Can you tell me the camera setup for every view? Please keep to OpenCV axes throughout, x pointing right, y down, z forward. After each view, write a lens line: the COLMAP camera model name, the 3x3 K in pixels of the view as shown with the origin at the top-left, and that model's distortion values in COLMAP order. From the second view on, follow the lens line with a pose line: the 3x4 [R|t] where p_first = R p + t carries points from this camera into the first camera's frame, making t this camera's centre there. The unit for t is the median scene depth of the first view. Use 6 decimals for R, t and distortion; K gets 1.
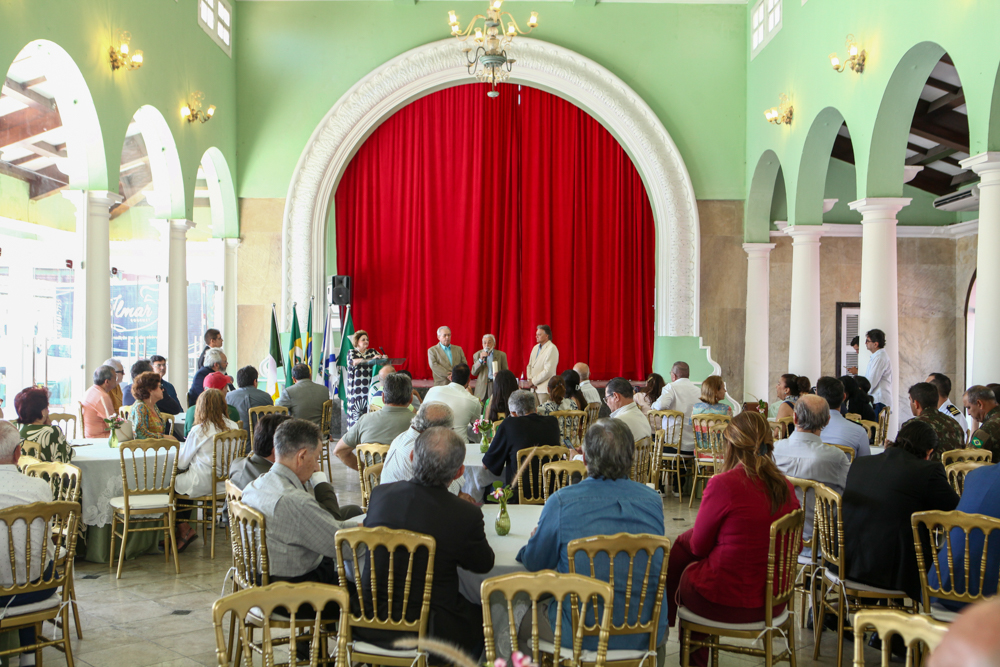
lens RADIAL K [[1063.6, 0, 500.0], [0, 1063.6, 333.5], [0, 0, 1]] dist [-0.034203, 0.018453]
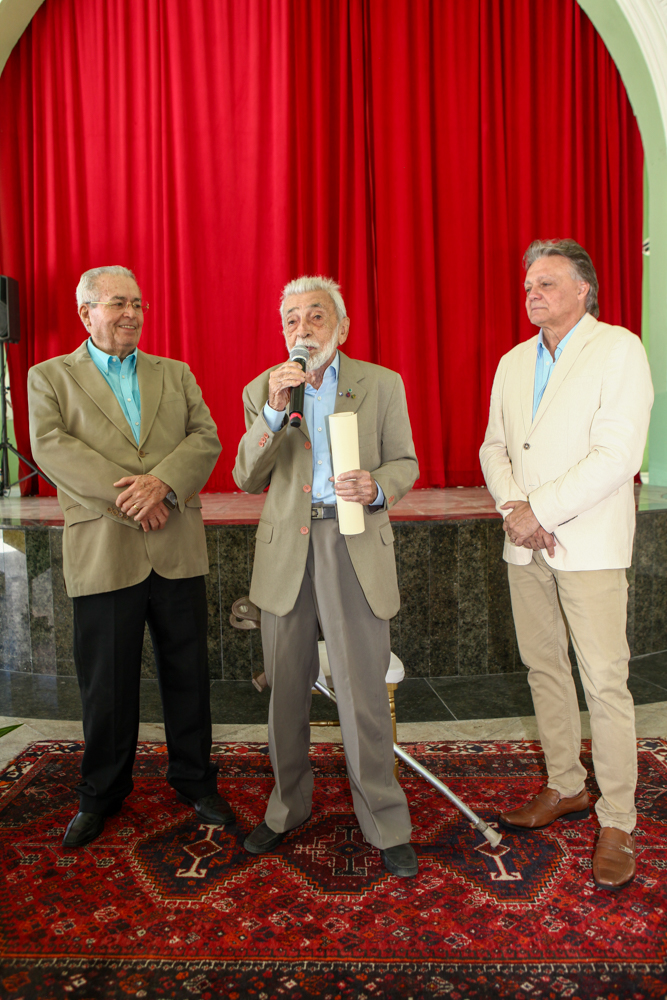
lens RADIAL K [[758.1, 0, 324.9], [0, 758.1, 515.5], [0, 0, 1]] dist [-0.086666, 0.079457]
pose [[0.999664, -0.025140, 0.006261, -0.010168], [0.024524, 0.996148, 0.084193, 0.032526], [-0.008354, -0.084011, 0.996430, 0.846316]]
